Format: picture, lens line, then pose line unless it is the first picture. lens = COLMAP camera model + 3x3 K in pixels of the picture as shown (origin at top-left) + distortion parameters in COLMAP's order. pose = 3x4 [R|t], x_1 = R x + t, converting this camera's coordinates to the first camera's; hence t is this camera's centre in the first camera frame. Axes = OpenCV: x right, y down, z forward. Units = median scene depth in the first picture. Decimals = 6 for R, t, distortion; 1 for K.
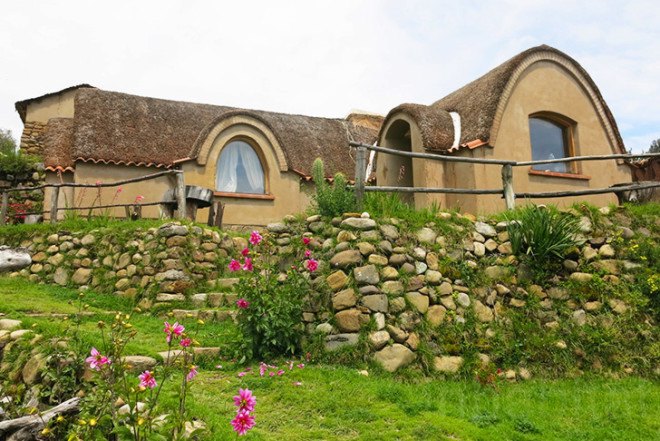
lens RADIAL K [[533.2, 0, 330.0], [0, 533.2, 220.5], [0, 0, 1]] dist [-0.013113, -0.002570]
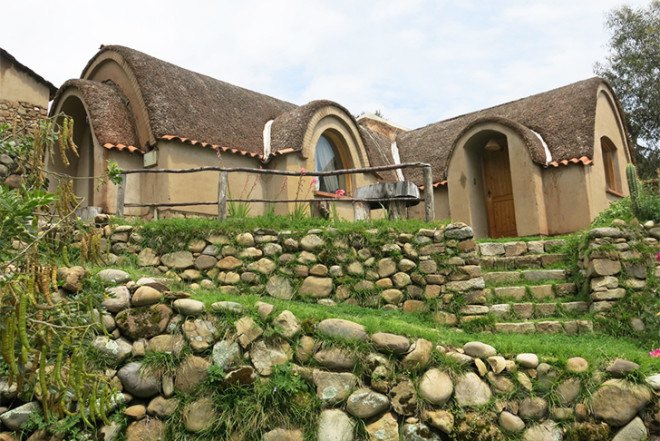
lens RADIAL K [[533.2, 0, 330.0], [0, 533.2, 220.5], [0, 0, 1]] dist [-0.013113, -0.002570]
pose [[0.913860, 0.036769, 0.404361, -0.756947], [-0.029003, 0.999259, -0.025316, 0.024696], [-0.404992, 0.011407, 0.914249, 0.261645]]
